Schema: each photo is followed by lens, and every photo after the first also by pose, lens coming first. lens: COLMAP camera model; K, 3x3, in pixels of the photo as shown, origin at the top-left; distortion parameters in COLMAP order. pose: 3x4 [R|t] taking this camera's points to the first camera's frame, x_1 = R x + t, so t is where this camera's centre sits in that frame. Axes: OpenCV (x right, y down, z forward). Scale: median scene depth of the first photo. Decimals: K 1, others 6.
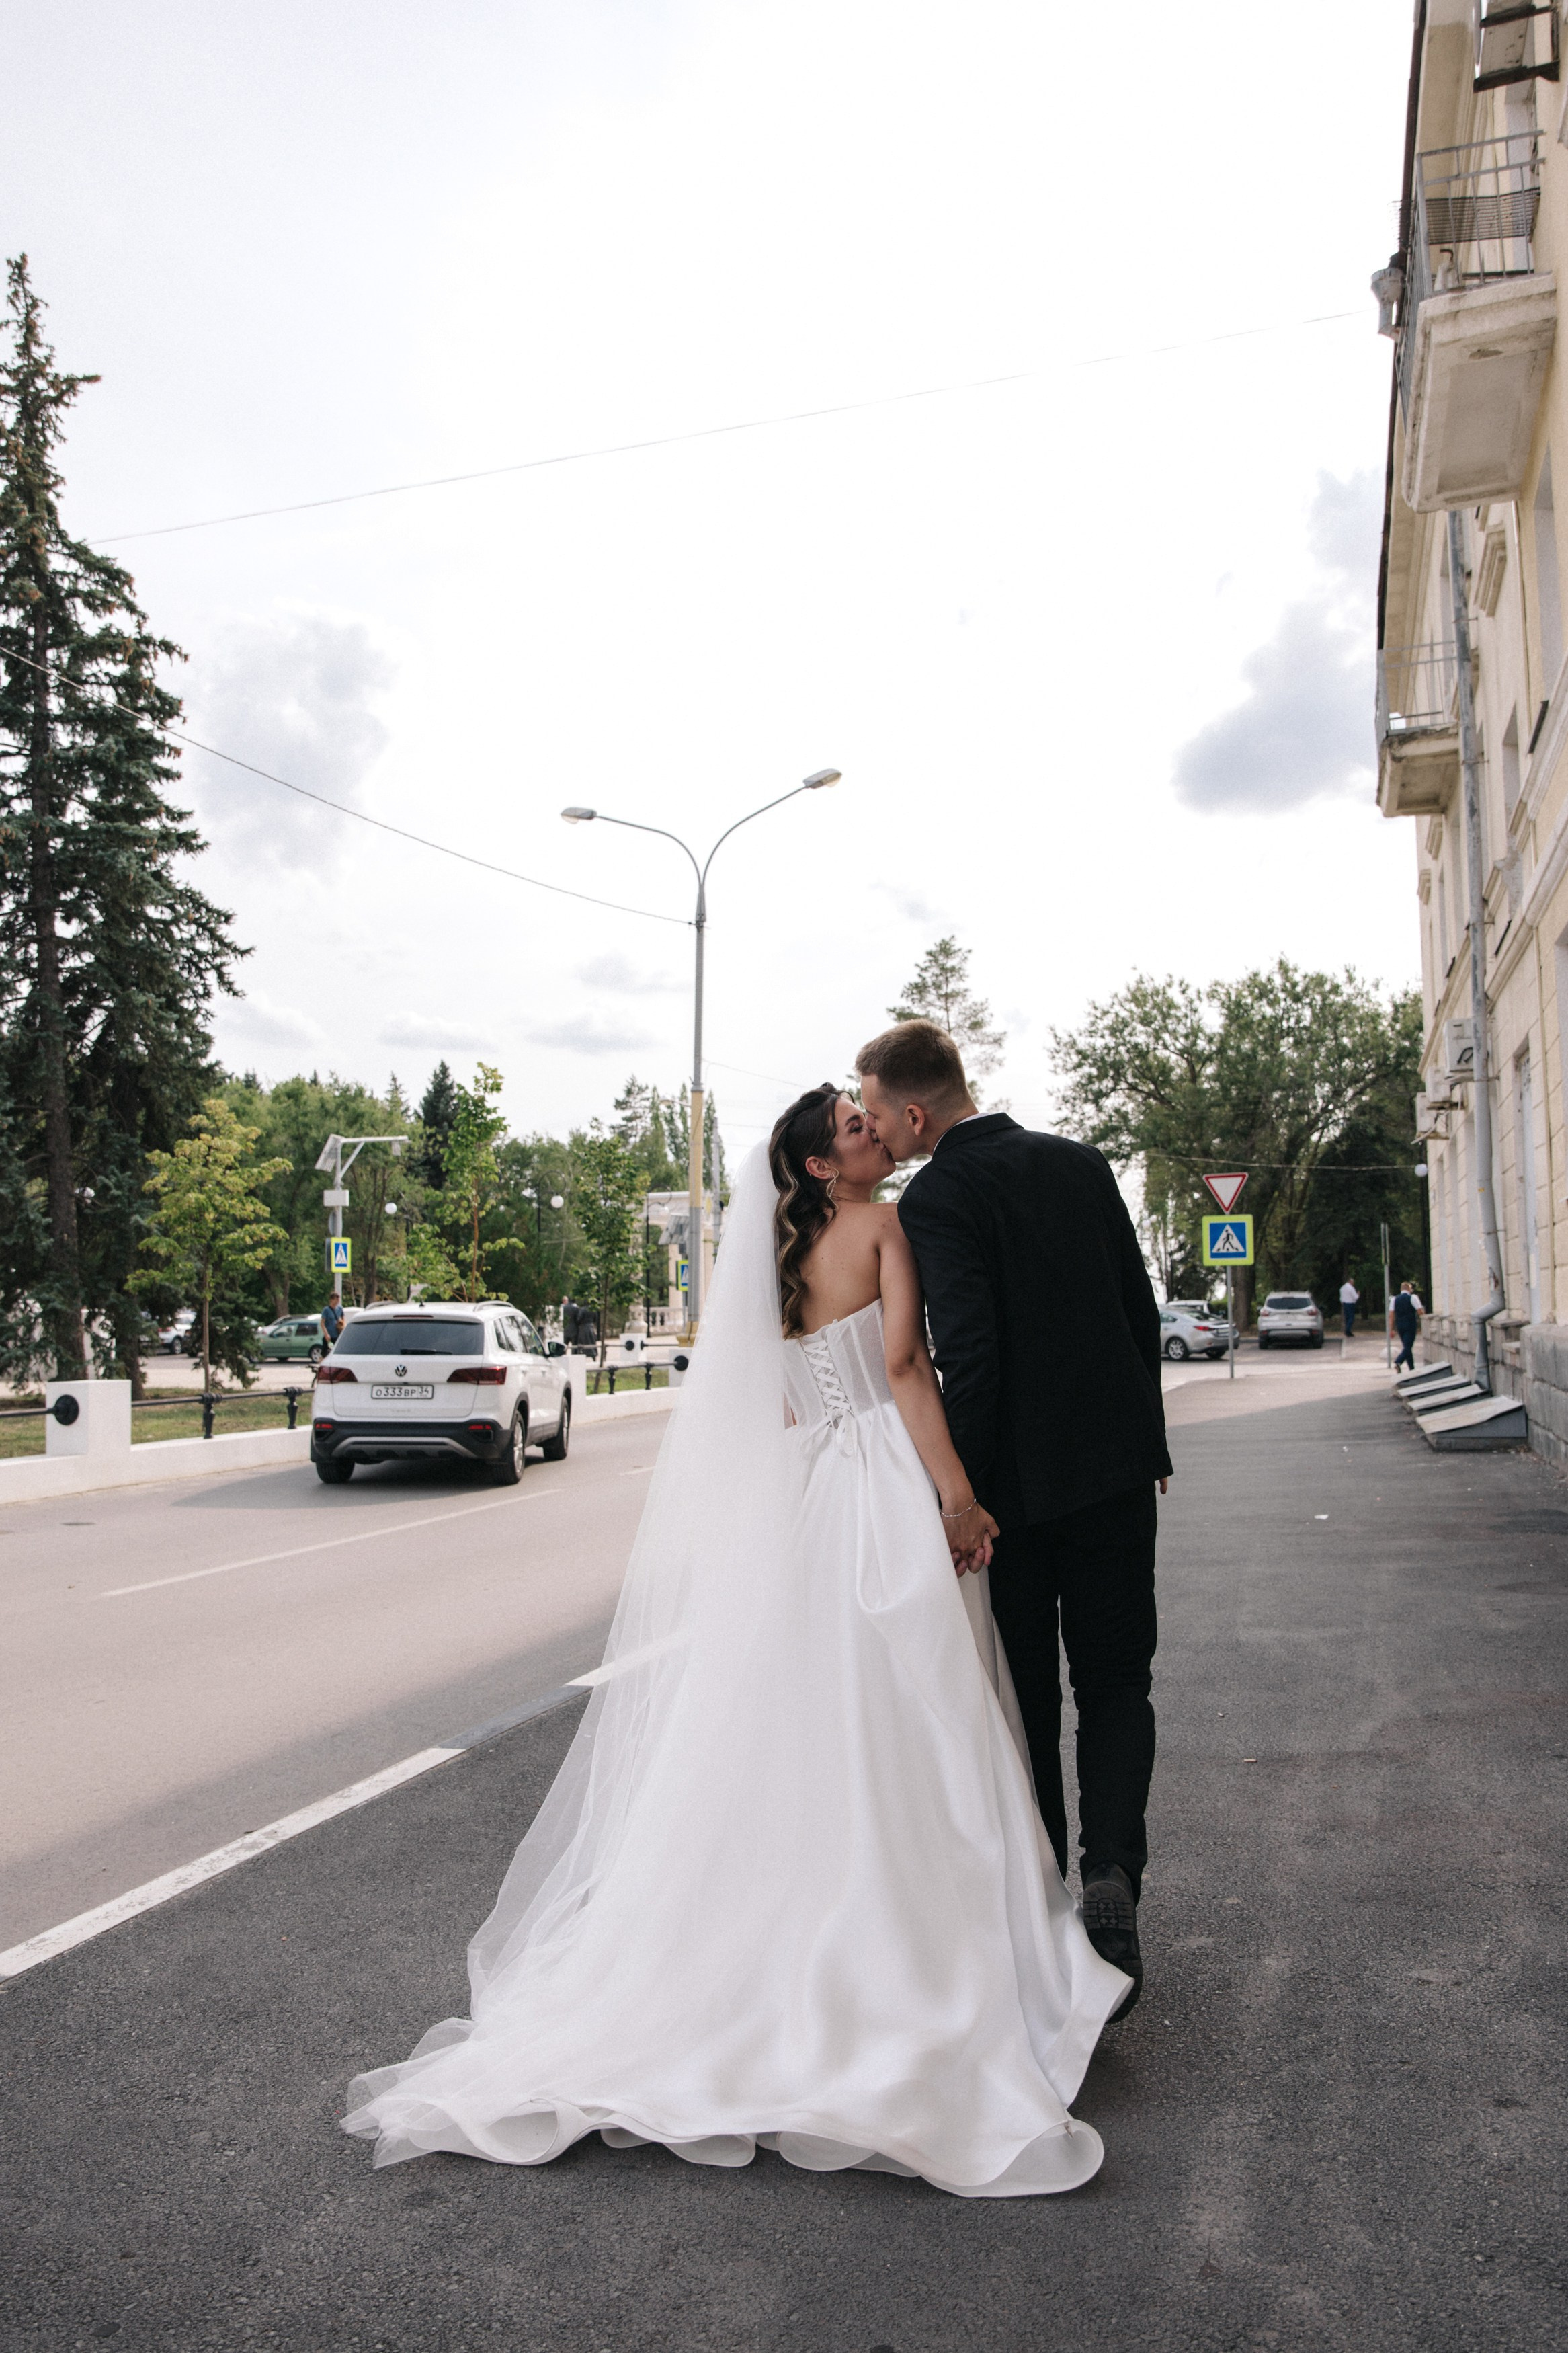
lens RADIAL K [[1911.8, 0, 789.9], [0, 1911.8, 1175.4], [0, 0, 1]] dist [-0.016412, -0.000229]
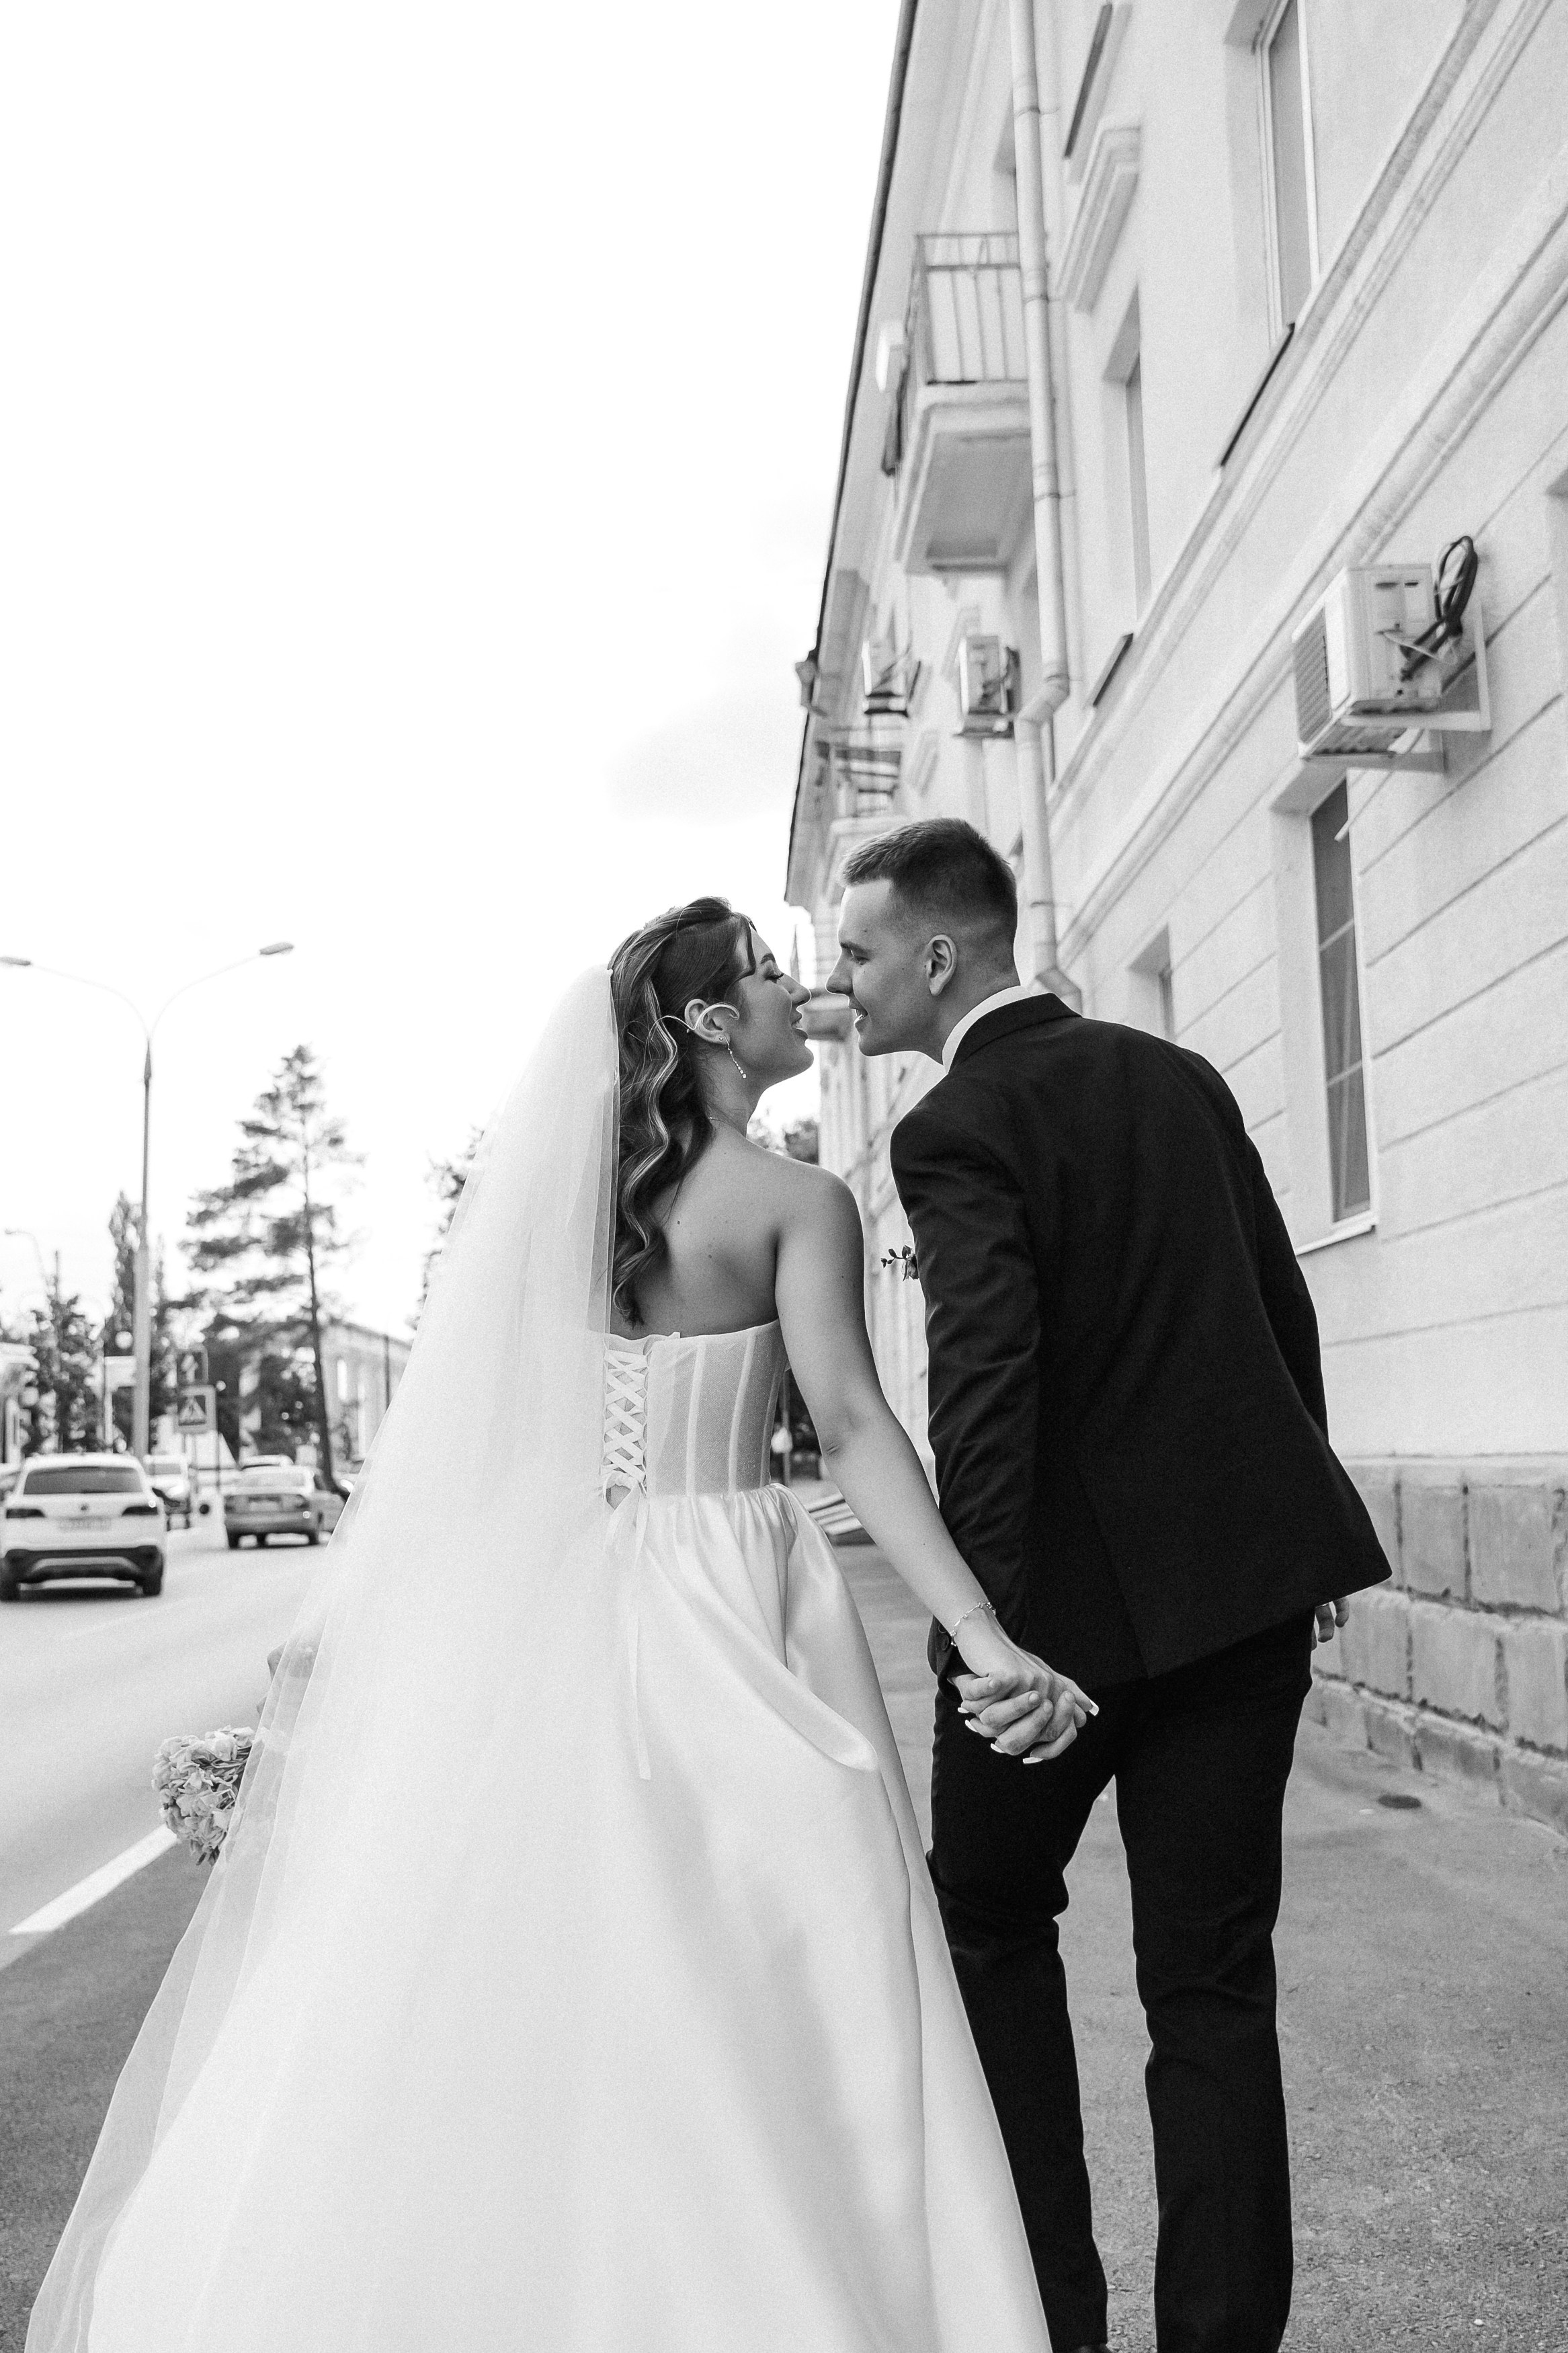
lens RADIAL K [[2465.5, 0, 782.5], [0, 2465.5, 1175.9], [0, 0, 1]] dist [-0.004243, 0.000000]
pose [[0.952252, 0.021280, 0.304572, -0.123817], [-0.007027, 0.998832, -0.047815, -0.021631], [-0.305234, 0.043391, 0.951288, -0.350747]]
